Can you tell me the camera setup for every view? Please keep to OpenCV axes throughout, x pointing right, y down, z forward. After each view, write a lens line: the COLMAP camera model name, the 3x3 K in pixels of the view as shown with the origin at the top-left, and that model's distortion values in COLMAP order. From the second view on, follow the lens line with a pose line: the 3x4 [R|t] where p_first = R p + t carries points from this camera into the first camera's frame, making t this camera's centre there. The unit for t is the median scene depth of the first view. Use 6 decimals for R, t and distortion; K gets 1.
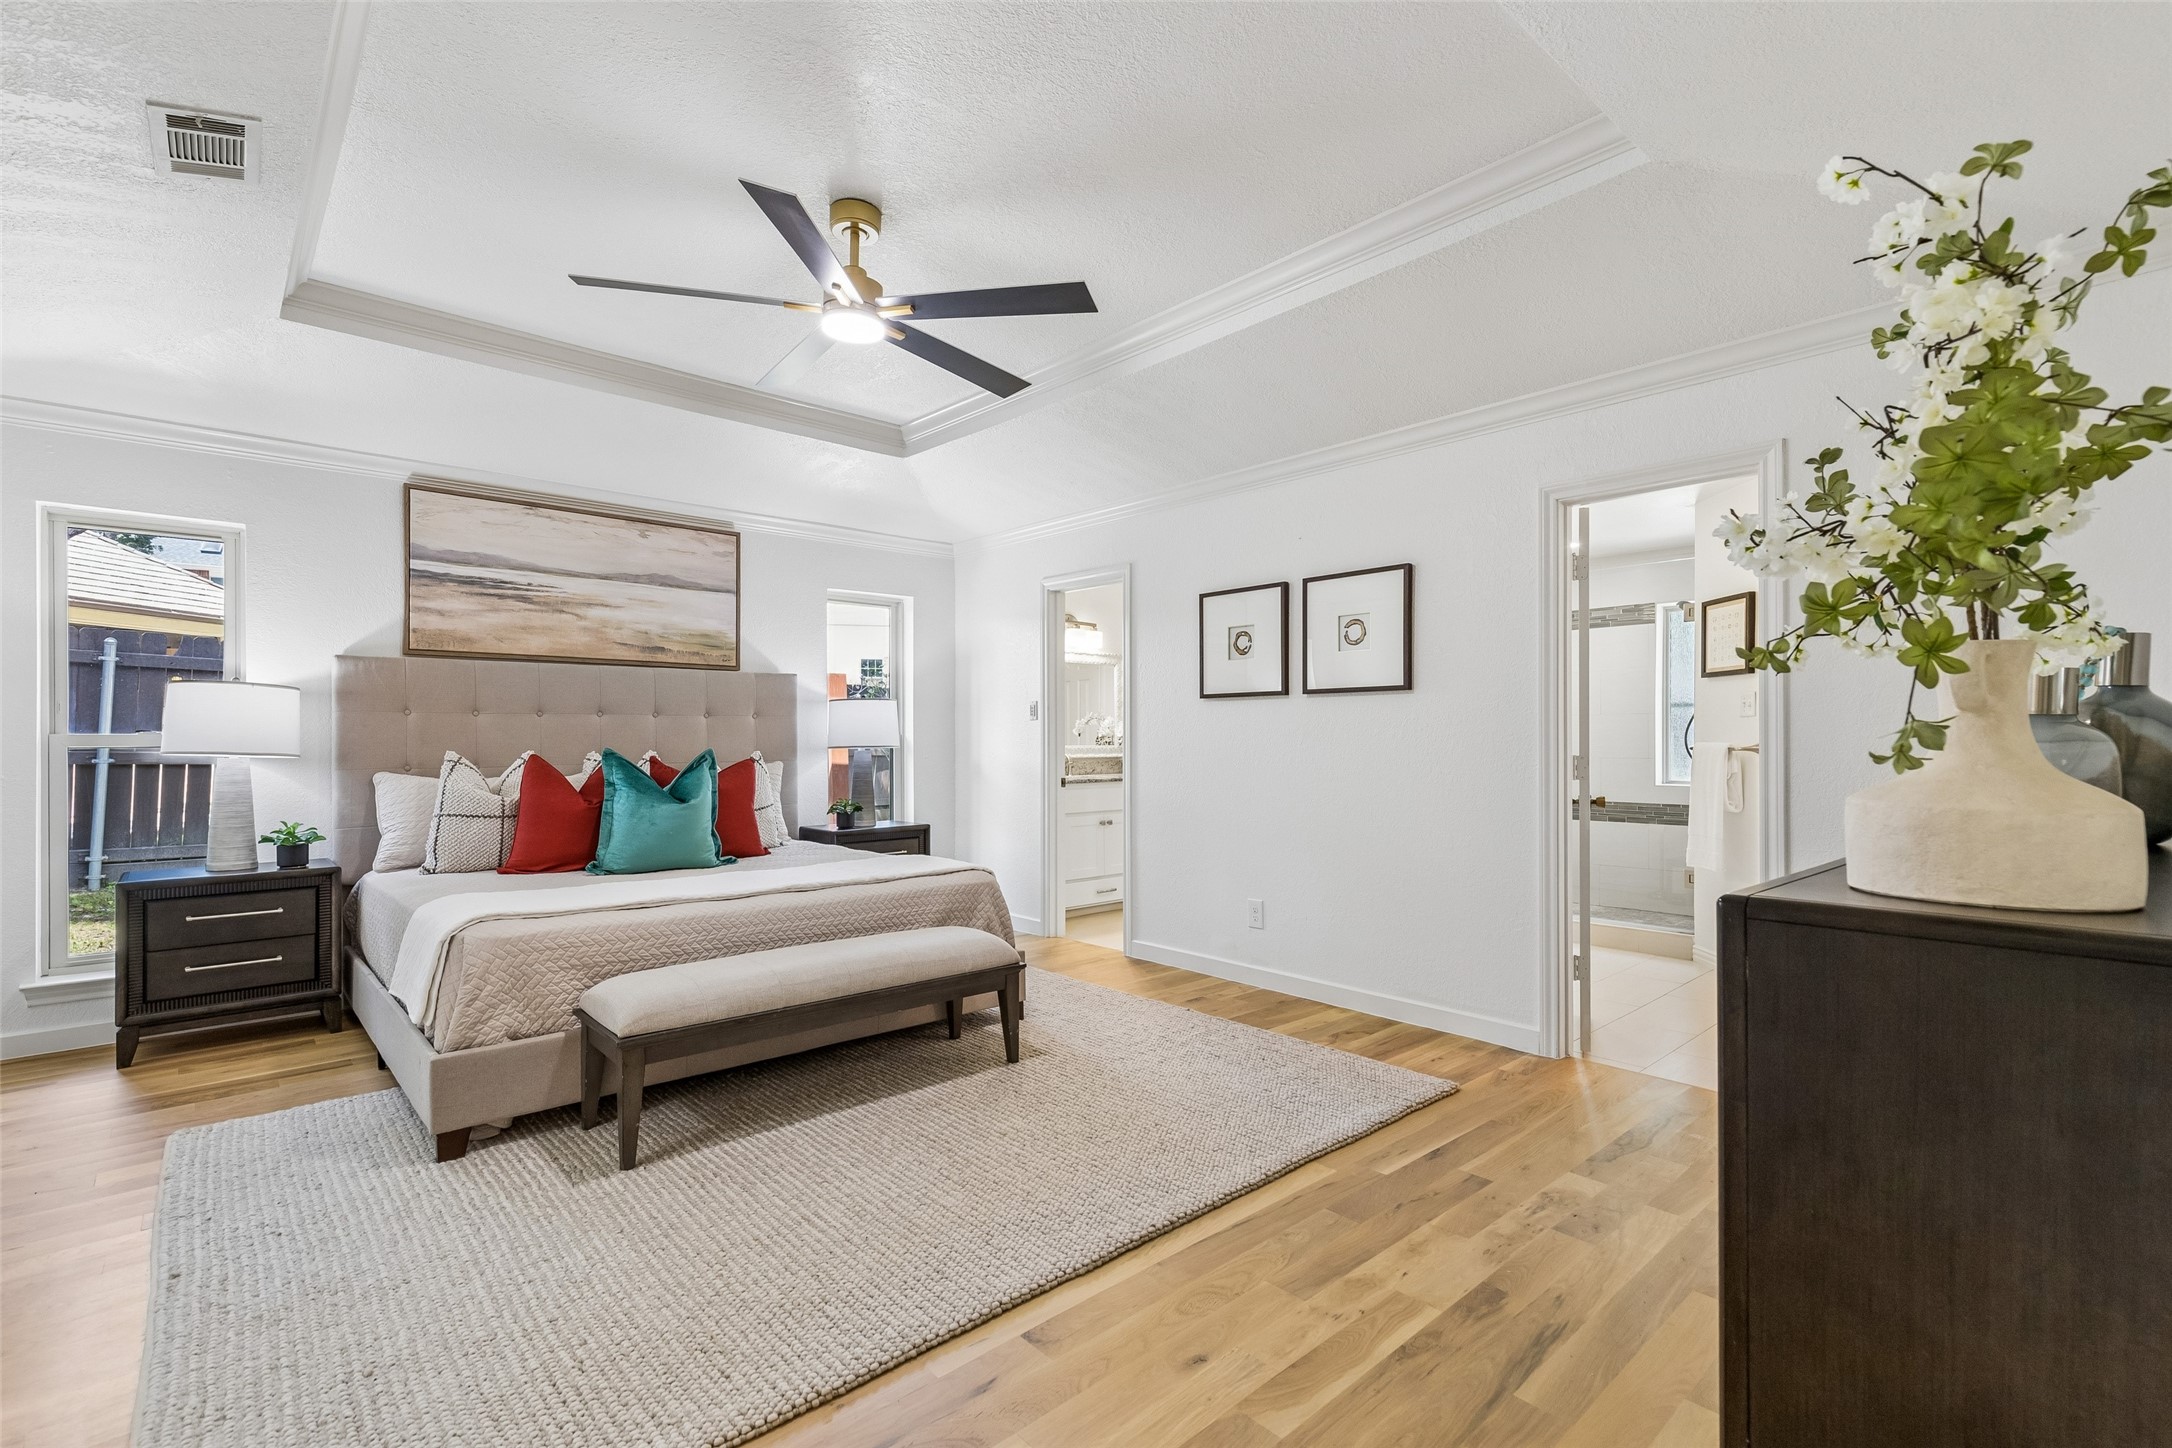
lens RADIAL K [[983.8, 0, 1091.2], [0, 983.8, 734.4], [0, 0, 1]] dist [0.002269, -0.000935]
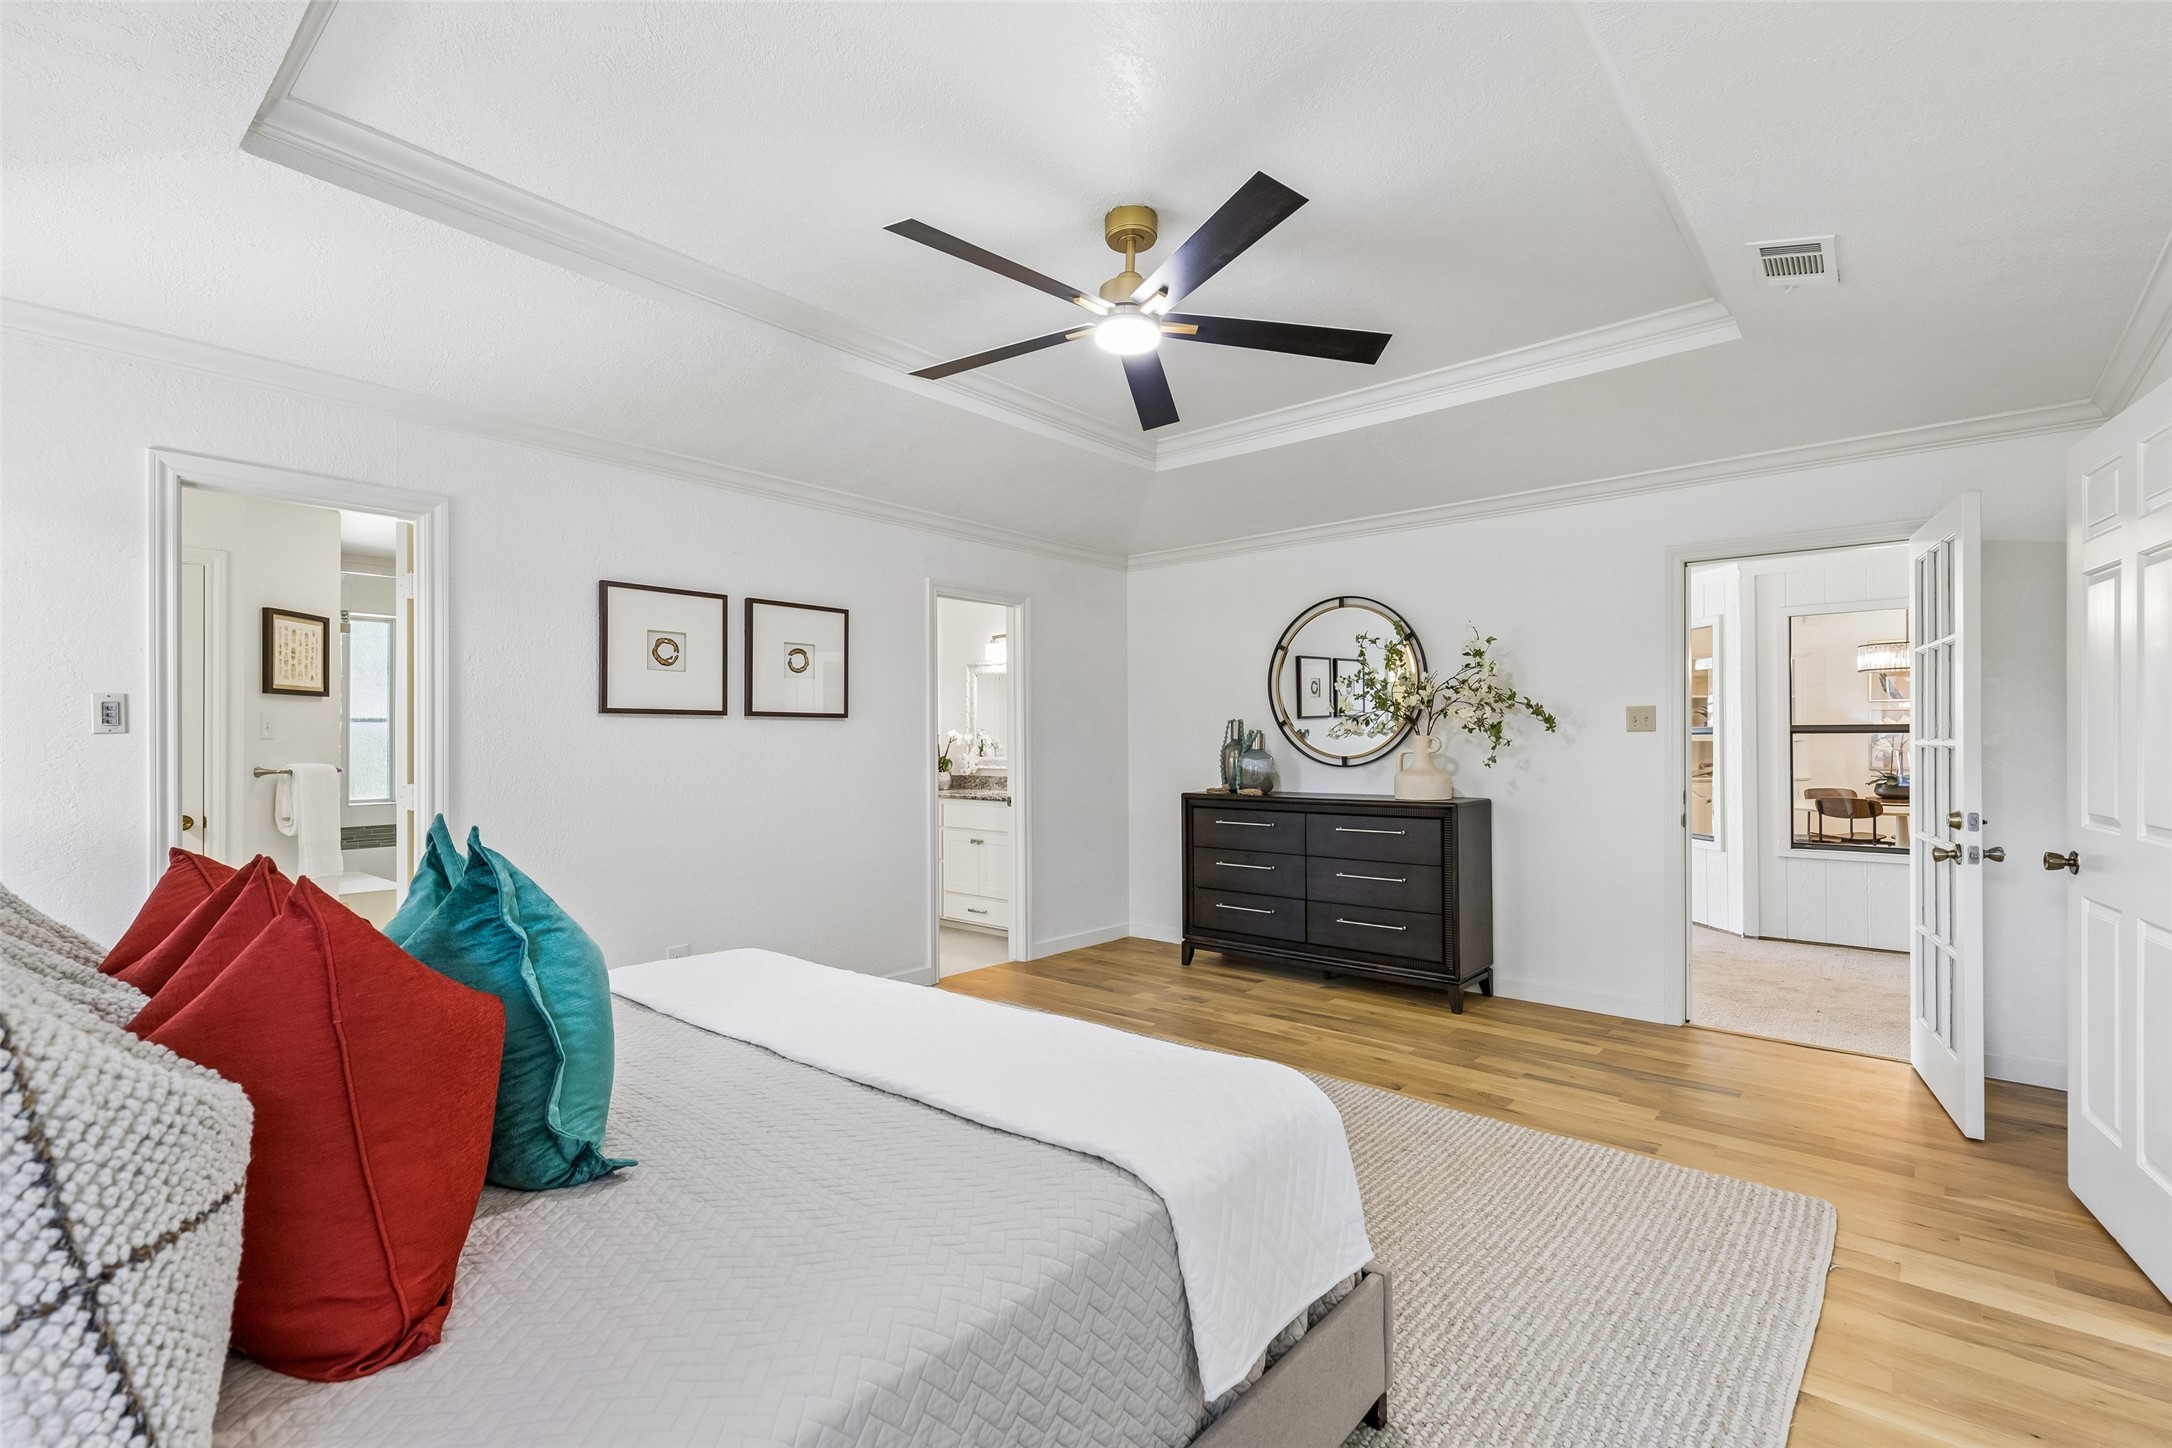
lens RADIAL K [[983.8, 0, 1091.4], [0, 983.8, 730.3], [0, 0, 1]] dist [0.002269, -0.000935]
pose [[-0.135285, 0.002742, 0.990803, -0.828863], [-0.011131, 0.999929, -0.004287, -0.027291], [-0.990744, -0.011608, -0.135244, 0.825066]]
